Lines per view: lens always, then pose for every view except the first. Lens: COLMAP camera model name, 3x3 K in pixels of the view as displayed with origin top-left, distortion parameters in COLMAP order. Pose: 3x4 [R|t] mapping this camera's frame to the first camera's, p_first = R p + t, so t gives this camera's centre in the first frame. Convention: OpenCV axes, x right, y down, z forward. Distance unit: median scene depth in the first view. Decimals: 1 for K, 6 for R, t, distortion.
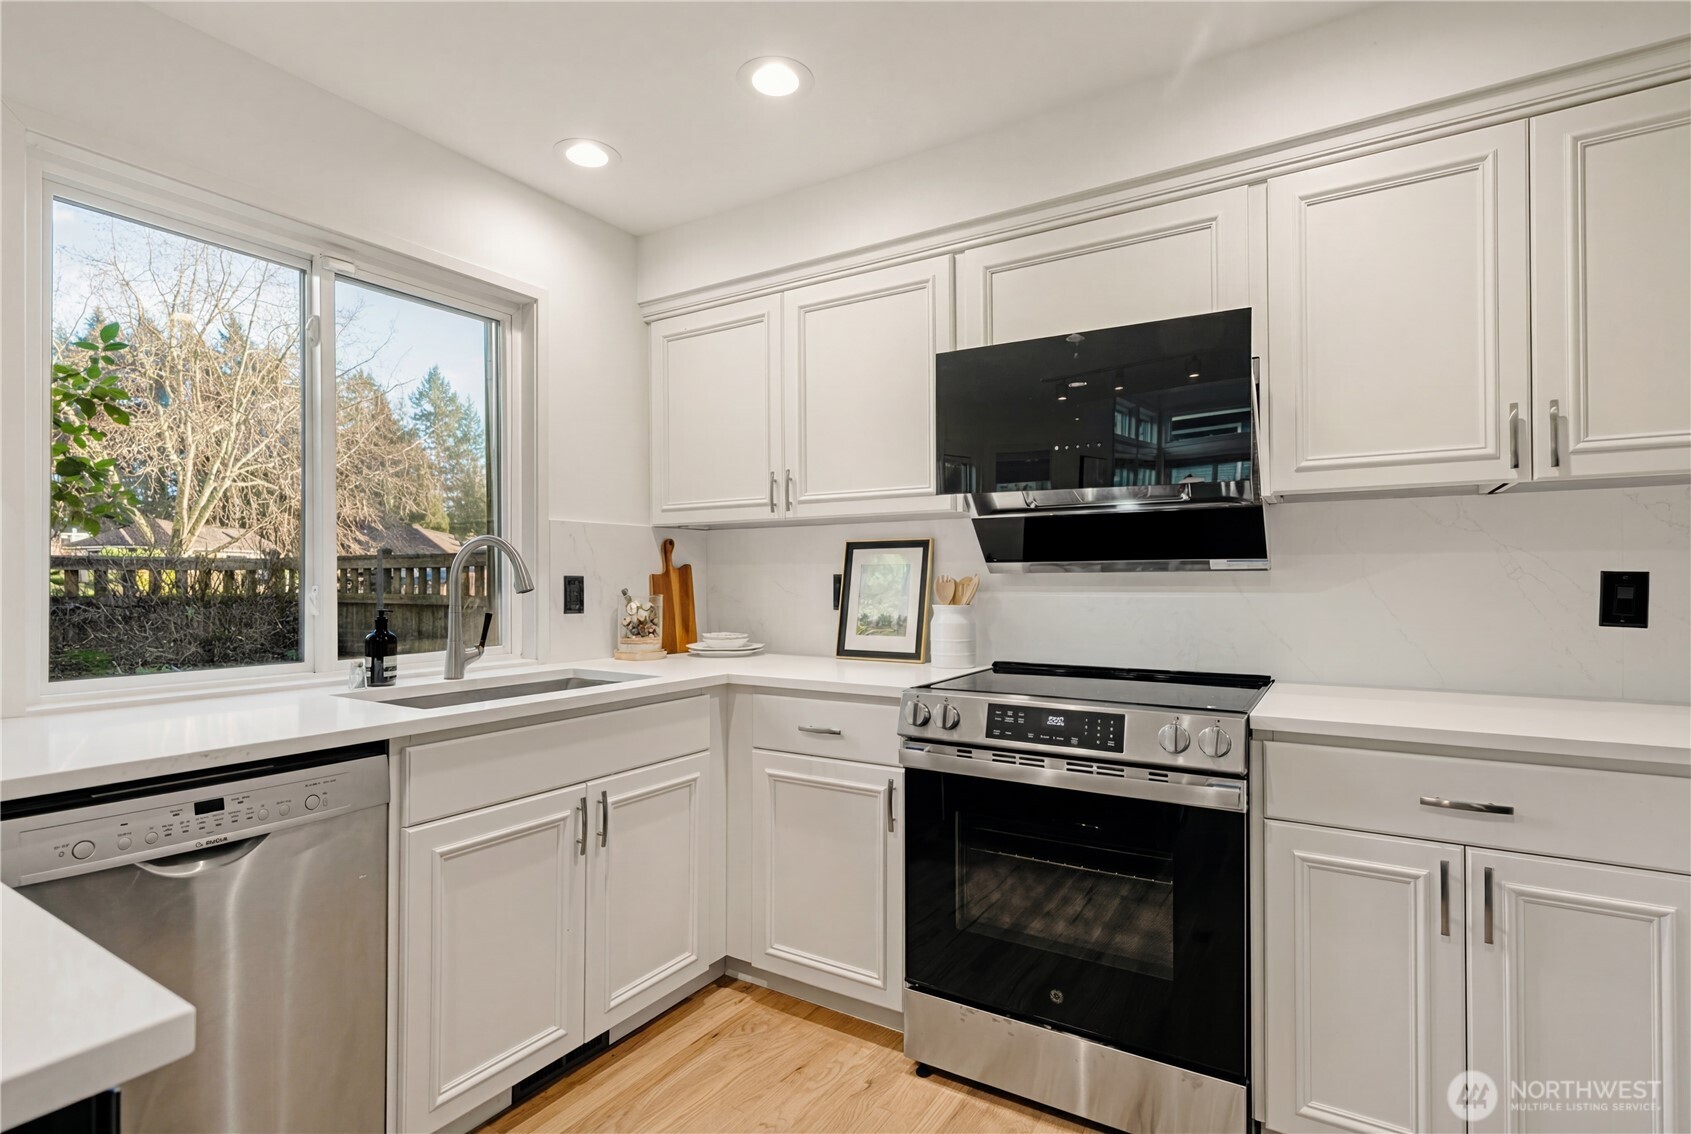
lens RADIAL K [[821.5, 0, 841.8], [0, 821.5, 570.2], [0, 0, 1]] dist [-0.003970, 0.001232]
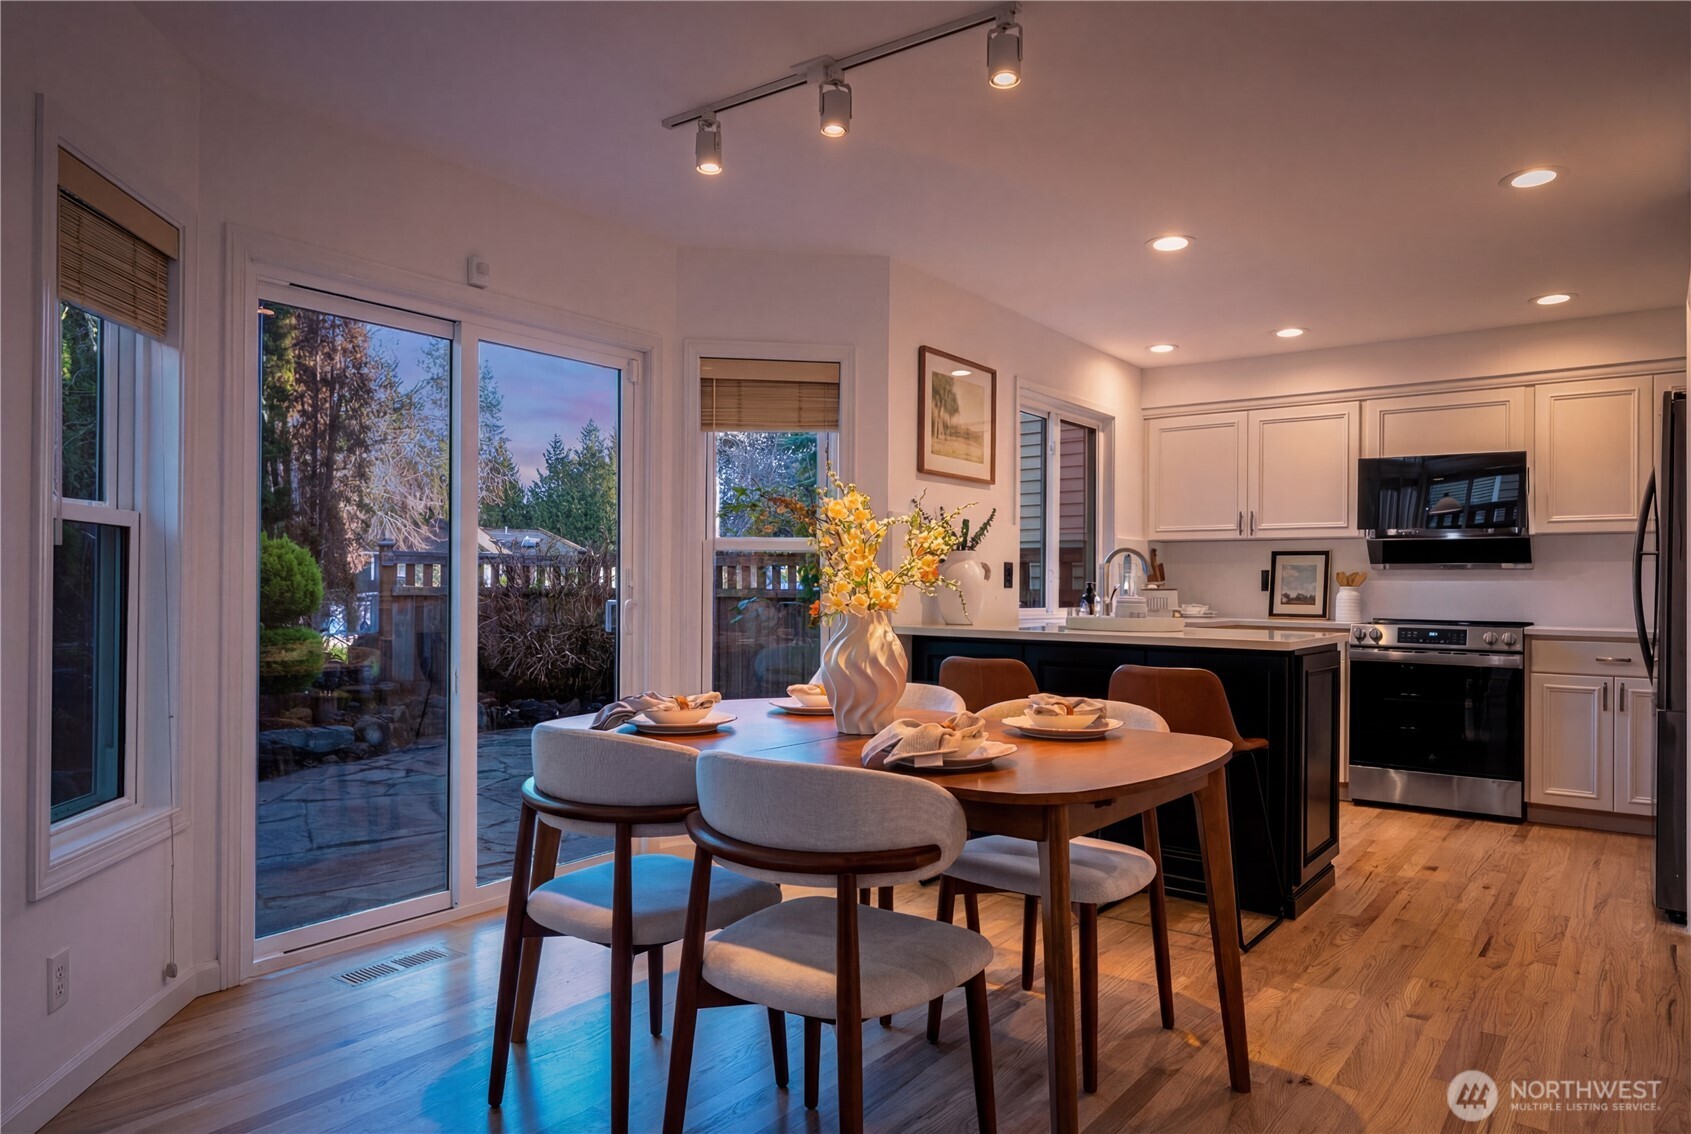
lens RADIAL K [[1086.9, 0, 847.8], [0, 1086.9, 573.9], [0, 0, 1]] dist [0.005743, 0.005422]
pose [[0.997367, 0.014236, -0.071111, -0.969297], [-0.014418, 0.999894, -0.002036, 0.040441], [0.071075, 0.003056, 0.997466, -1.796135]]
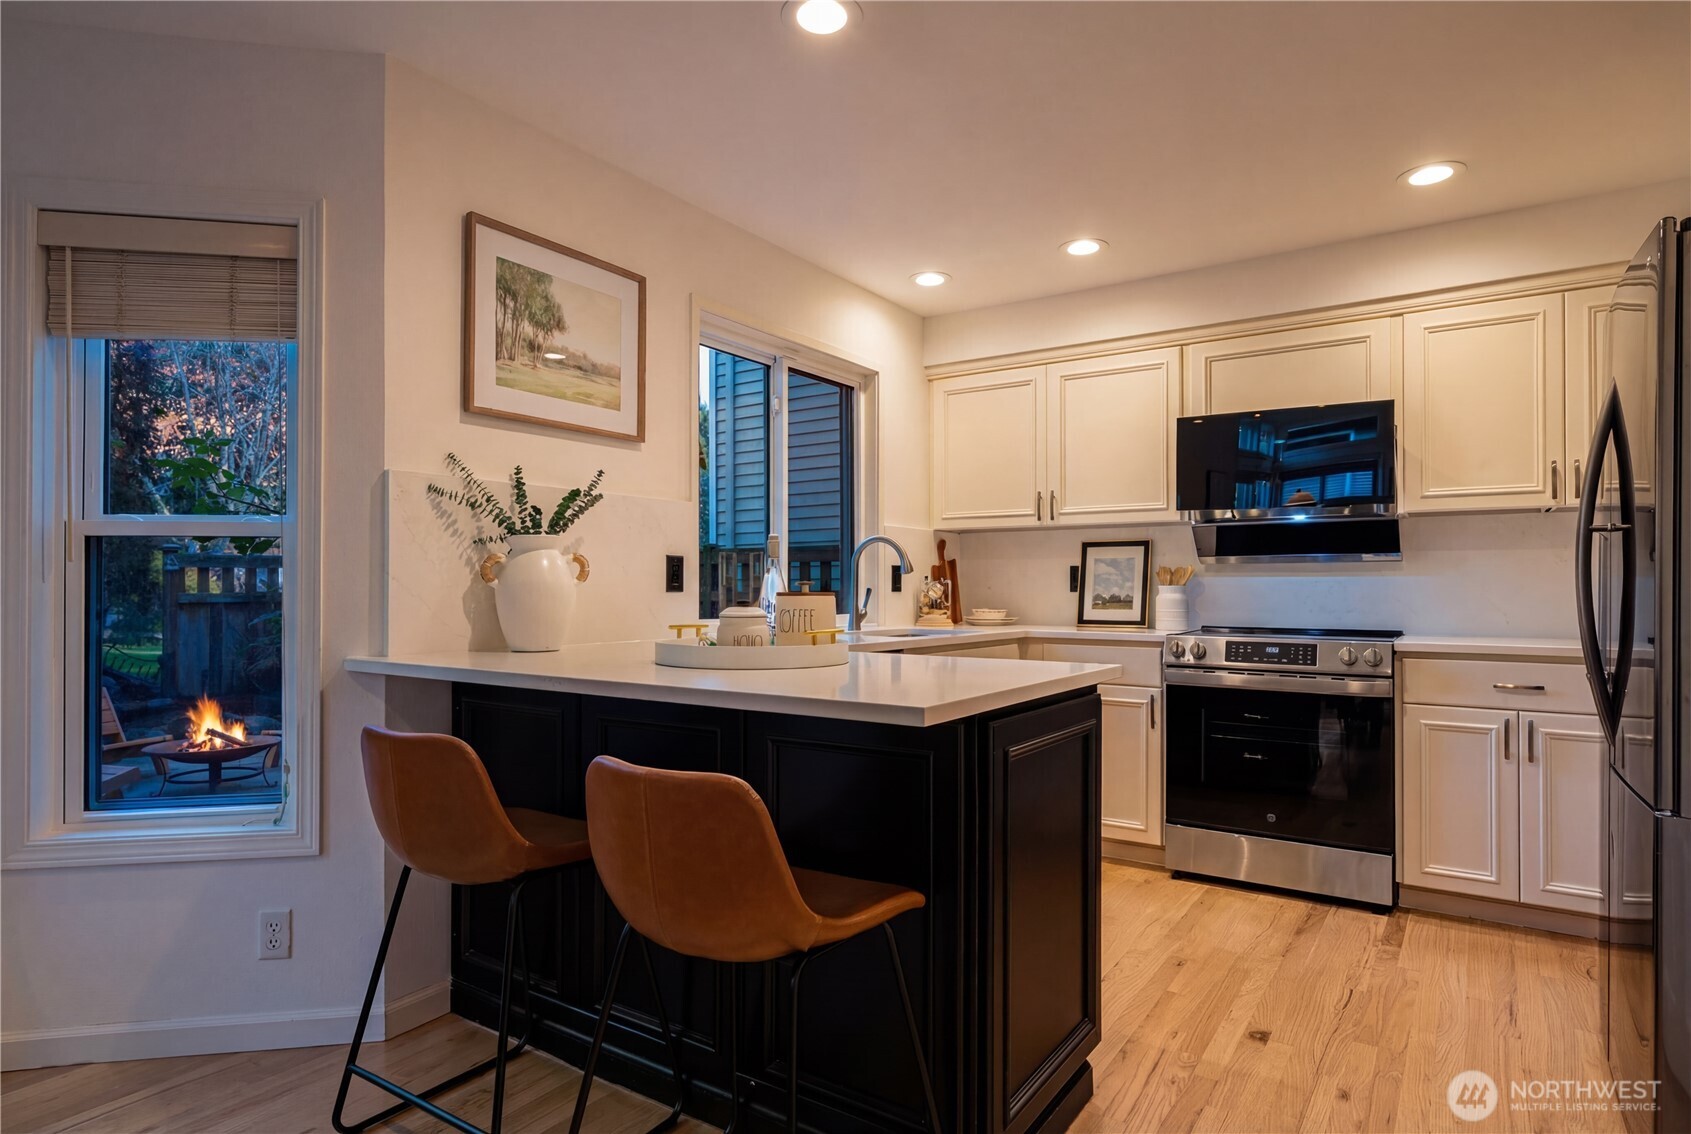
lens RADIAL K [[924.9, 0, 846.0], [0, 924.9, 575.5], [0, 0, 1]] dist [0.001476, -0.001326]
pose [[0.999415, 0.005820, -0.033695, -0.457384], [-0.005917, 0.999979, -0.002793, 0.037762], [0.033678, 0.002991, 0.999428, -0.761097]]
